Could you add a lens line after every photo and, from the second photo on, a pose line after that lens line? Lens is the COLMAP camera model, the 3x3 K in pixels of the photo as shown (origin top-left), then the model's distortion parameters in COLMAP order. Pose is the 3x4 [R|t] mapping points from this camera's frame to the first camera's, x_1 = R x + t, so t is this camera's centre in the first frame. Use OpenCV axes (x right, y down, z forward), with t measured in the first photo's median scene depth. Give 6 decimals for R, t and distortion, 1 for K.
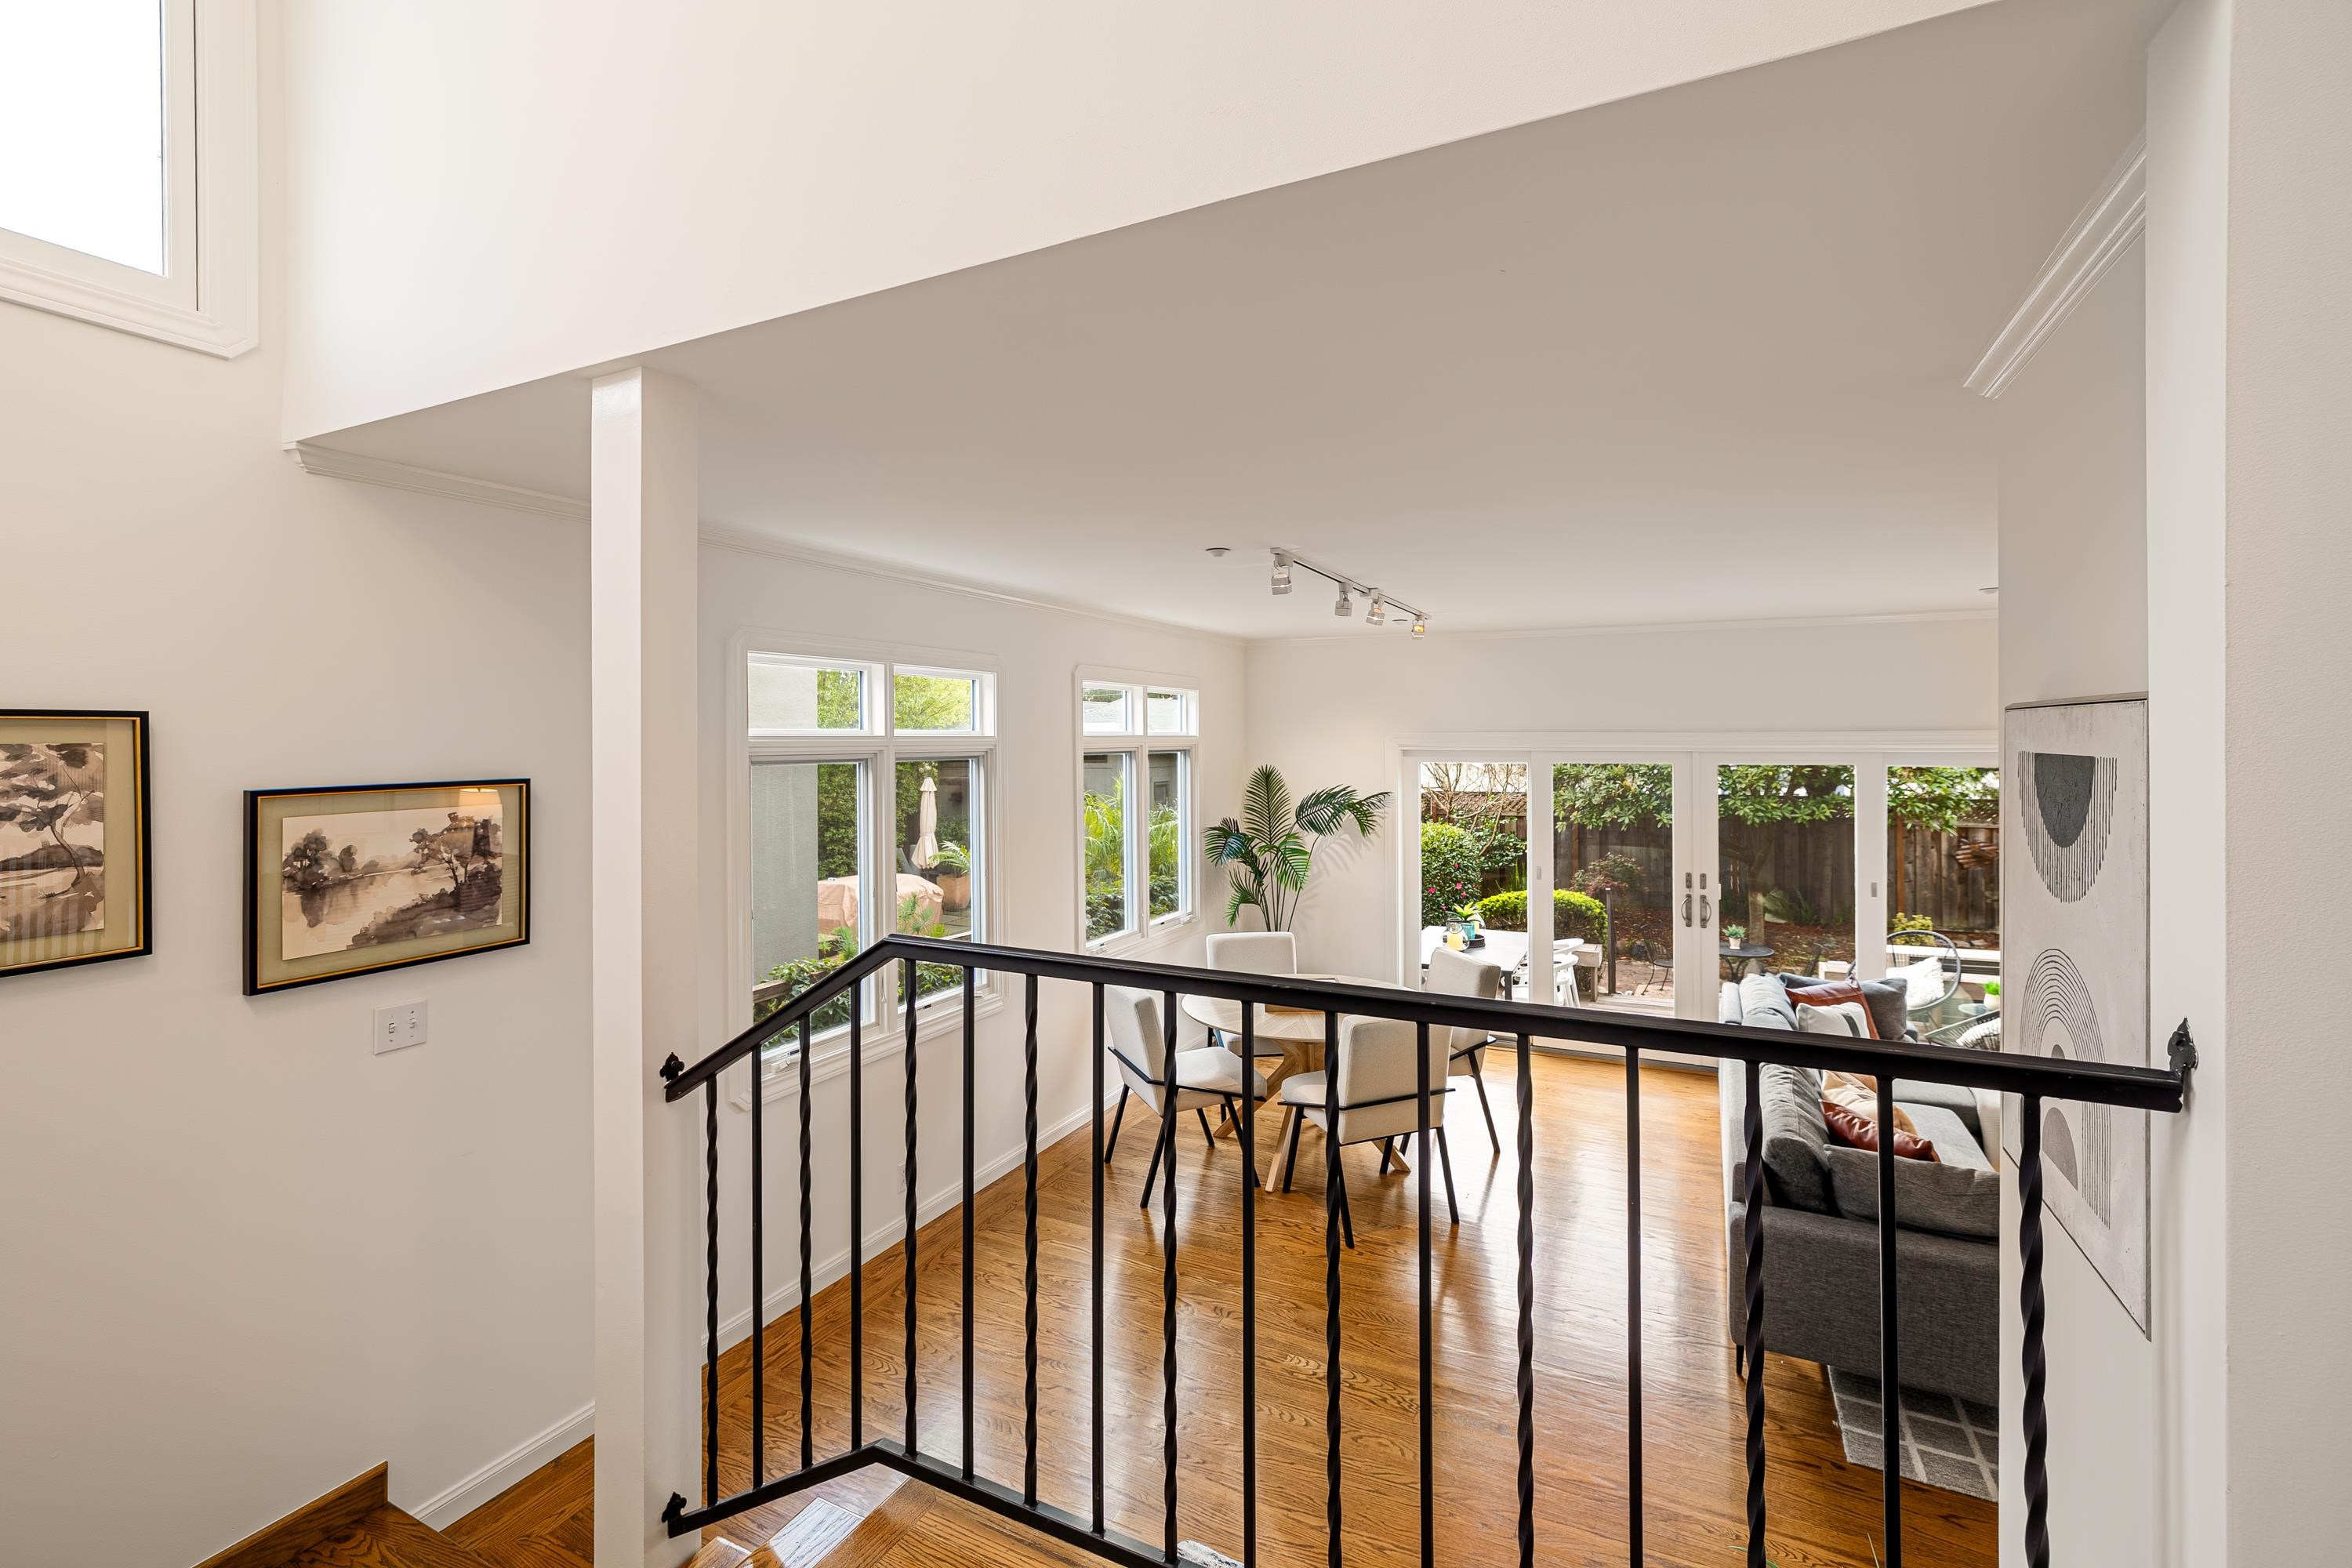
lens RADIAL K [[1037.8, 0, 1167.7], [0, 1037.8, 721.3], [0, 0, 1]] dist [-0.022060, 0.016473]
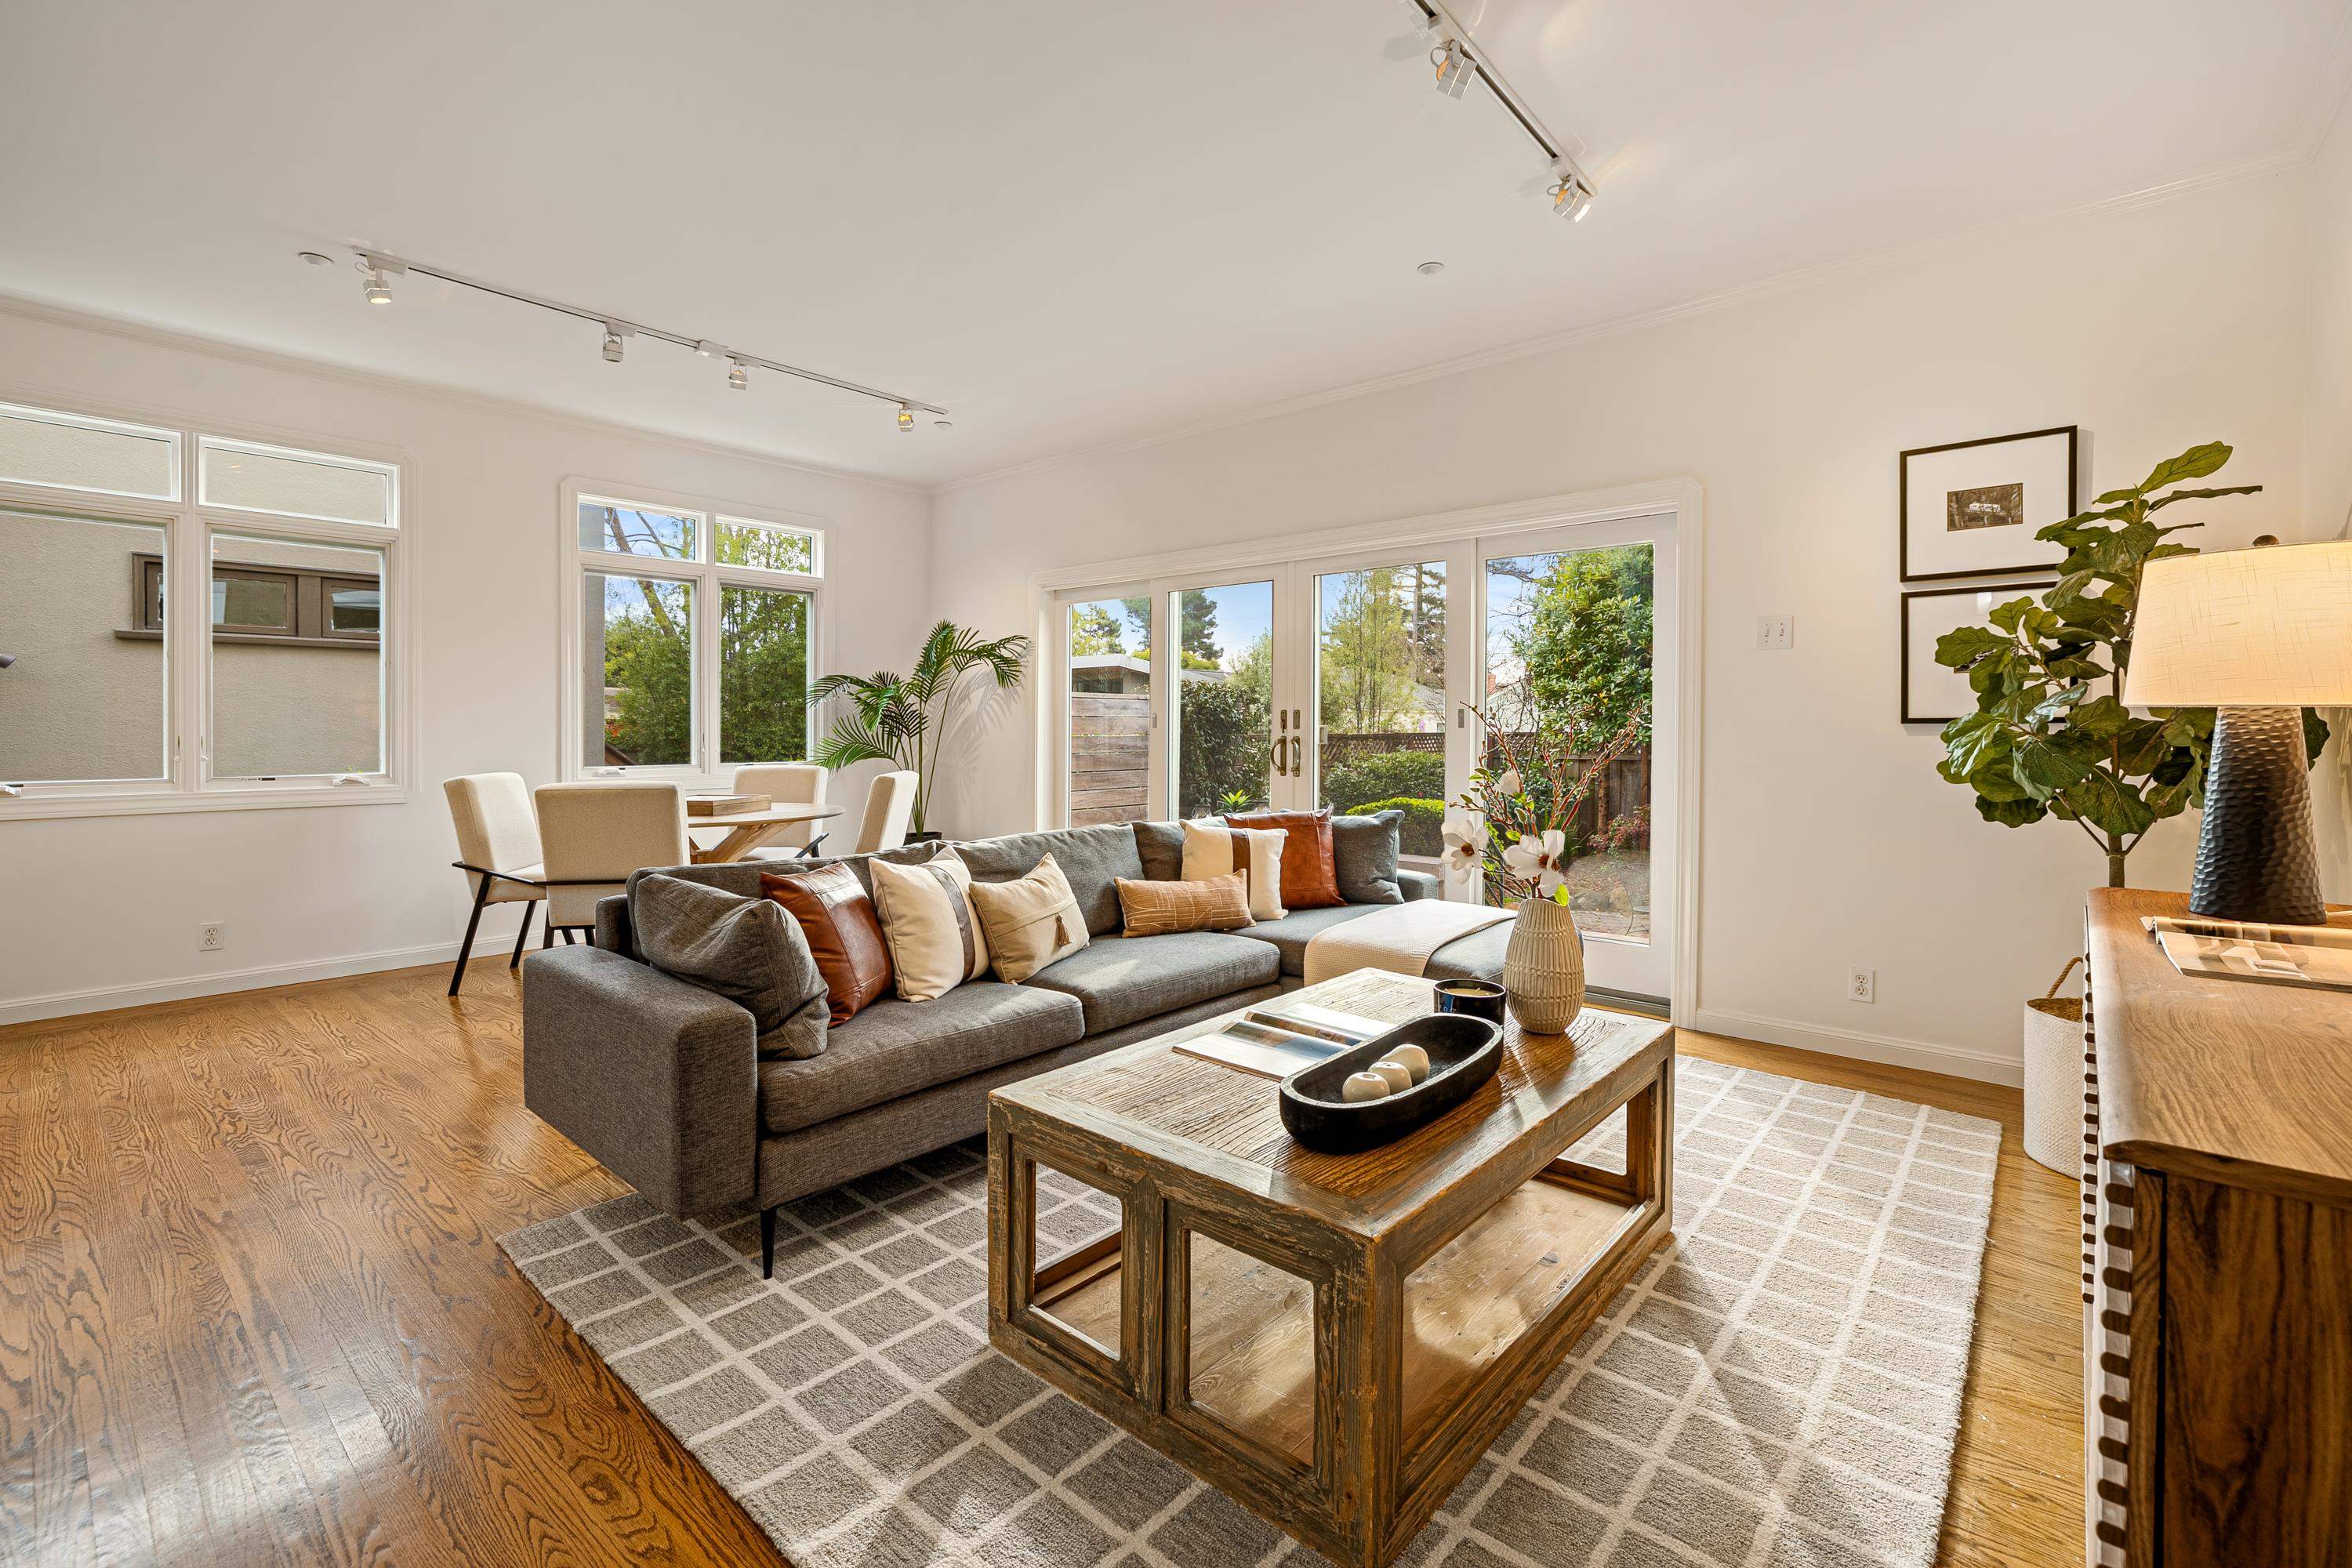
lens RADIAL K [[1037.8, 0, 1167.7], [0, 1037.8, 721.3], [0, 0, 1]] dist [-0.022060, 0.016473]
pose [[0.966573, 0.002604, -0.256376, 0.629046], [-0.000582, 0.999968, 0.007962, 0.149436], [0.256389, -0.007547, 0.966544, 0.176709]]
